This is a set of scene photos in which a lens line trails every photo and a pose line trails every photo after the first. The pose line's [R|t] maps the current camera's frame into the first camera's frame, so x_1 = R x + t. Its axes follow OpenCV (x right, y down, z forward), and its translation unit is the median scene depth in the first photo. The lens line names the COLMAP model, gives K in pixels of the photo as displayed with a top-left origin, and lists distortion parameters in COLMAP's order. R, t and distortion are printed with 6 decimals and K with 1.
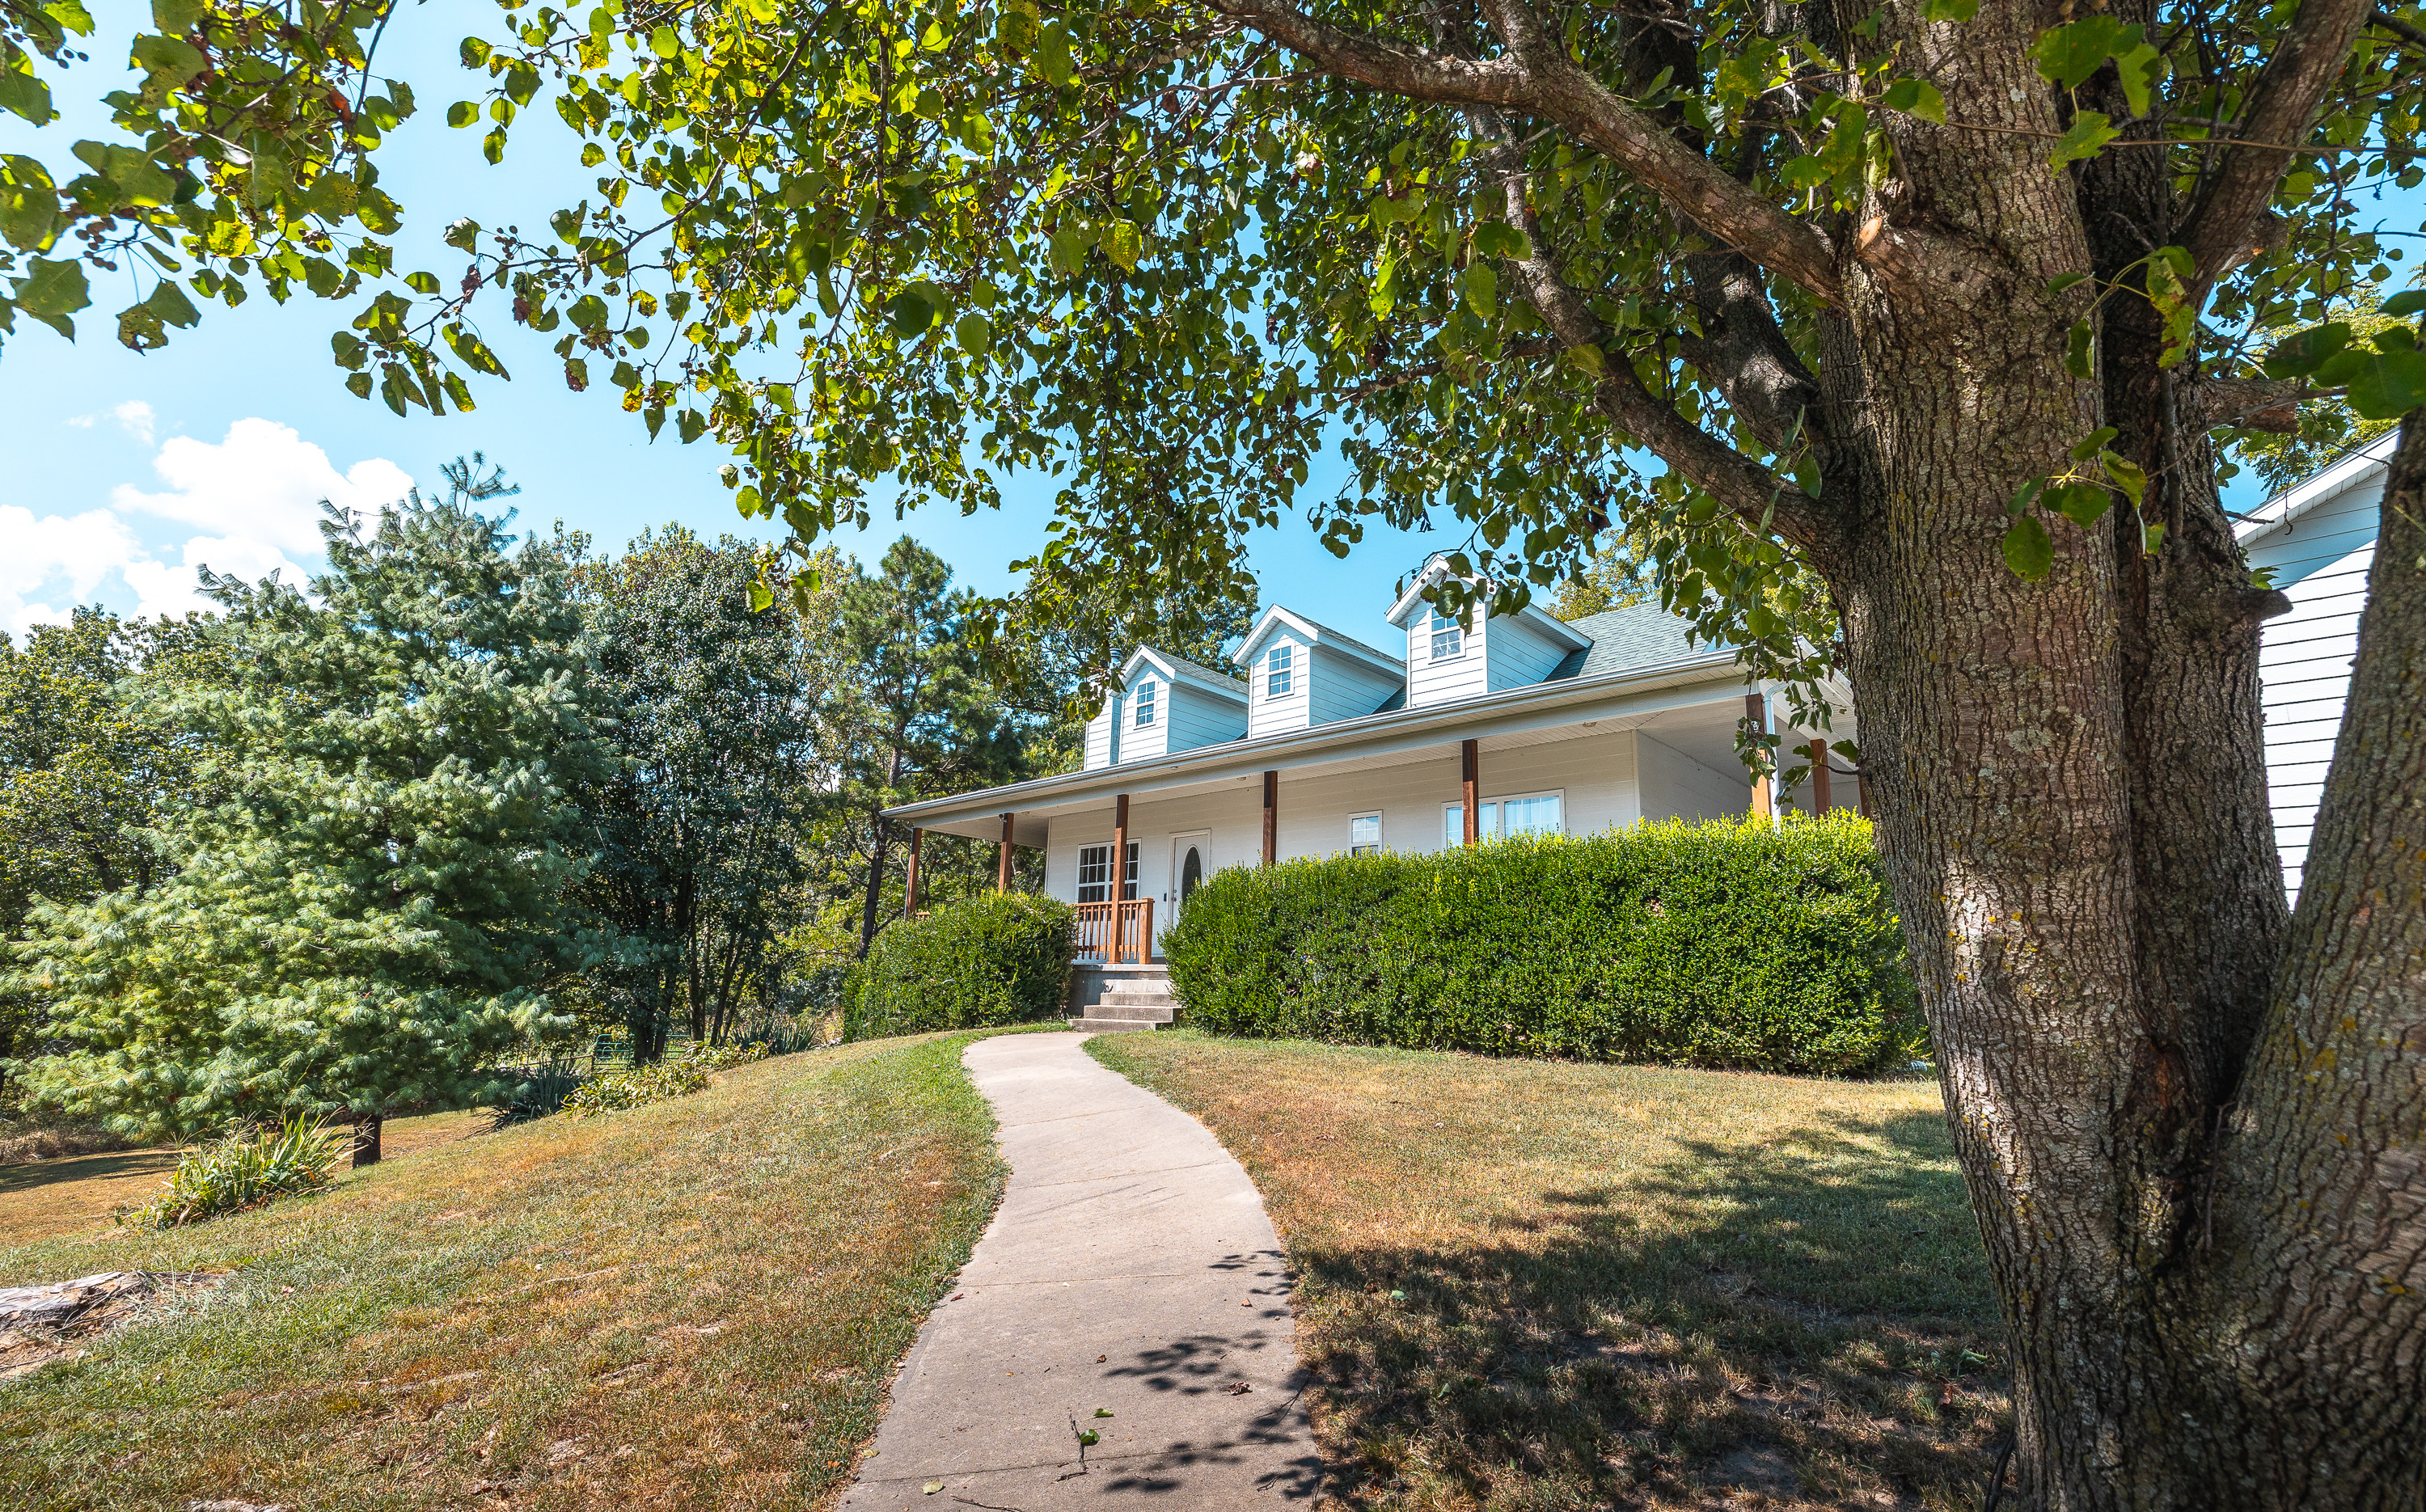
lens RADIAL K [[1021.1, 0, 1225.4], [0, 1021.1, 755.4], [0, 0, 1]] dist [0.000812, 0.000069]
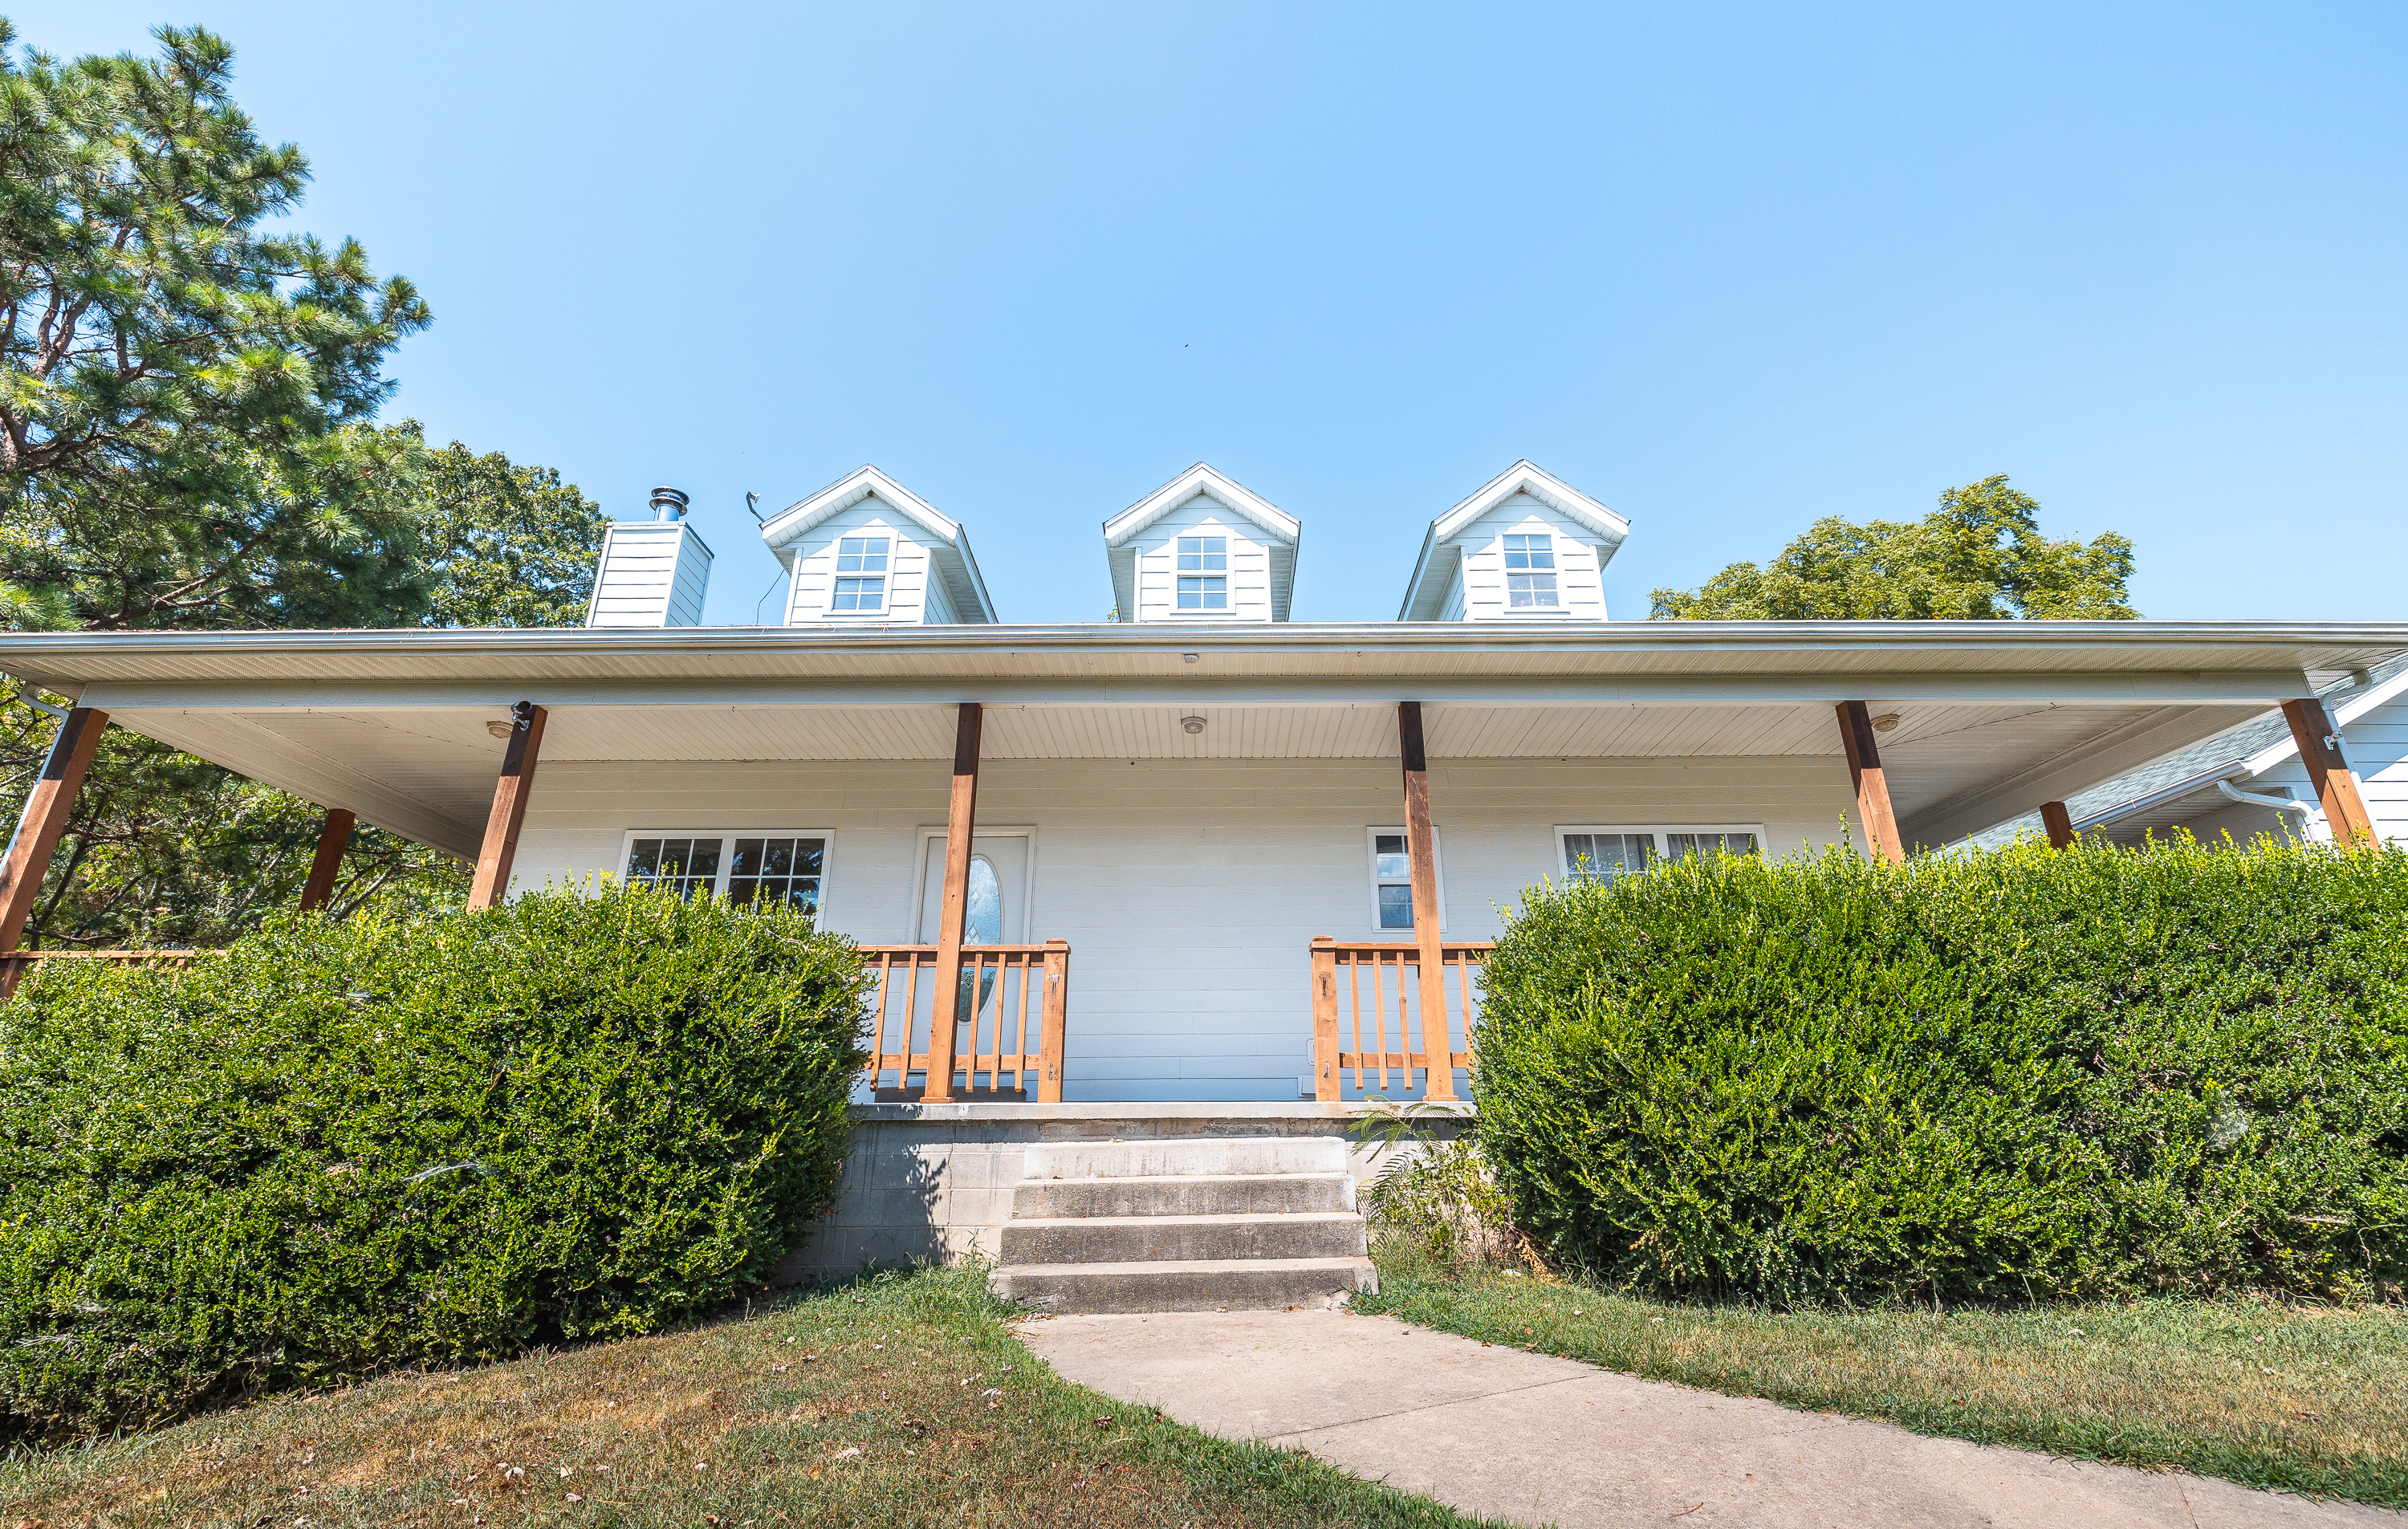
lens RADIAL K [[1005.3, 0, 1210.3], [0, 1005.3, 754.0], [0, 0, 1]] dist [-0.006353, -0.000537]
pose [[0.722503, 0.218822, 0.655825, -0.431422], [-0.128604, 0.974572, -0.183496, 0.177632], [-0.679301, 0.048235, 0.732273, 0.872809]]
